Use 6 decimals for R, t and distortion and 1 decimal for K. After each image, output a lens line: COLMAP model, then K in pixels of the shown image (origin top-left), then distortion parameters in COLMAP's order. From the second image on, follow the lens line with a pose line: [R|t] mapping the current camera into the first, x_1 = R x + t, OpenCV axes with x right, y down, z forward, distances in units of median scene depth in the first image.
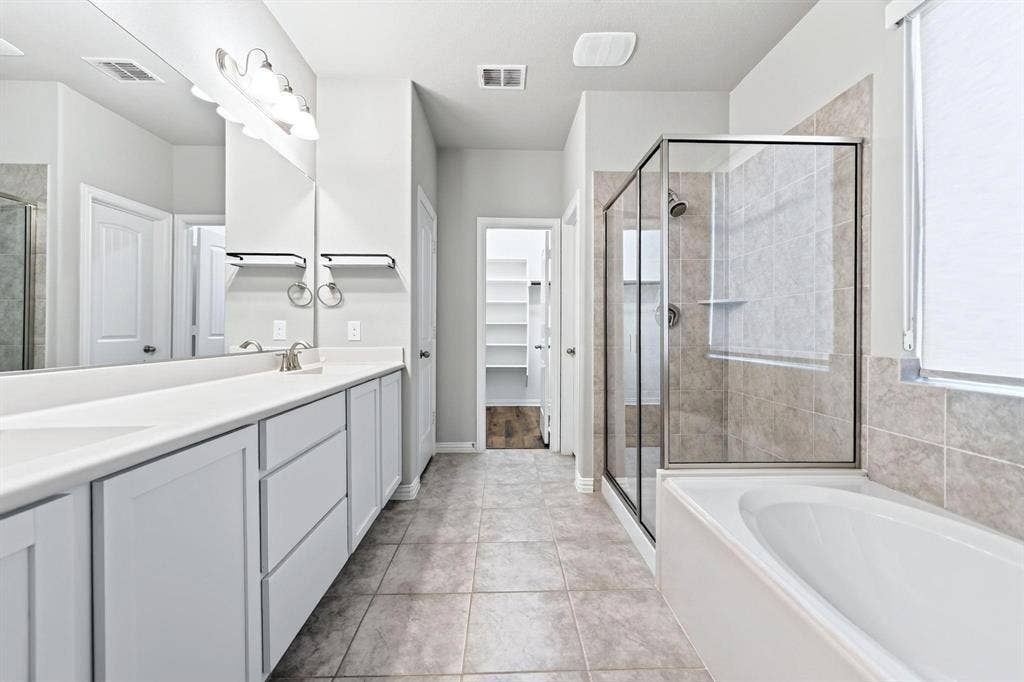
lens RADIAL K [[405.8, 0, 513.4], [0, 405.8, 333.7], [0, 0, 1]] dist [-0.008053, 0.001240]
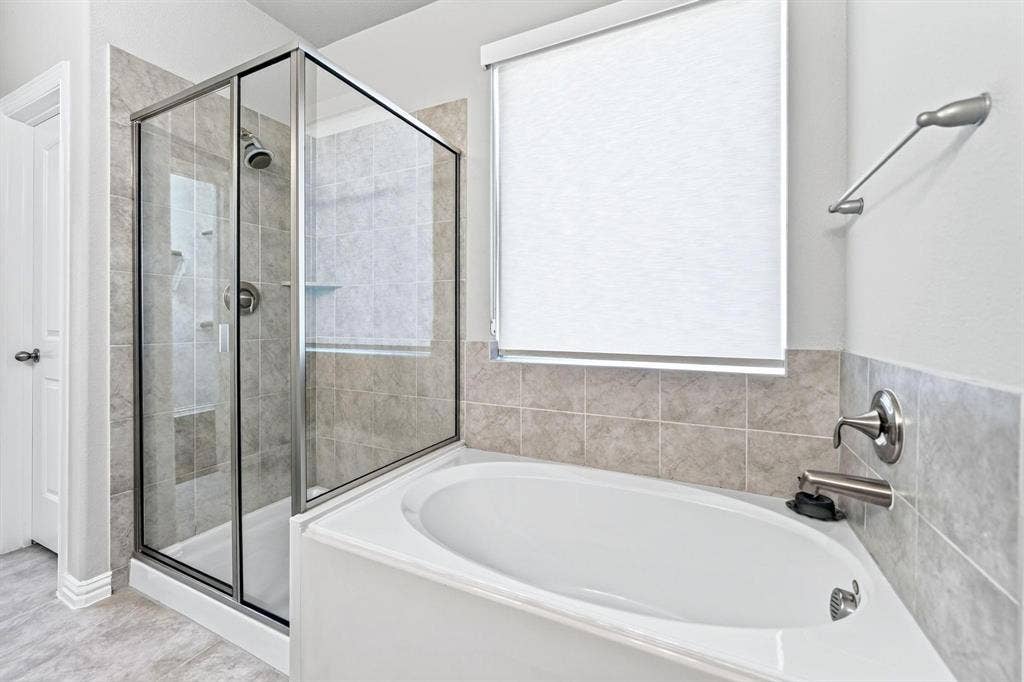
lens RADIAL K [[405.8, 0, 513.5], [0, 405.8, 321.1], [0, 0, 1]] dist [-0.008053, 0.001240]
pose [[0.449286, -0.002845, 0.893383, -0.078510], [0.004565, 0.999989, 0.000889, -0.001358], [-0.893376, 0.003679, 0.449294, 0.294088]]
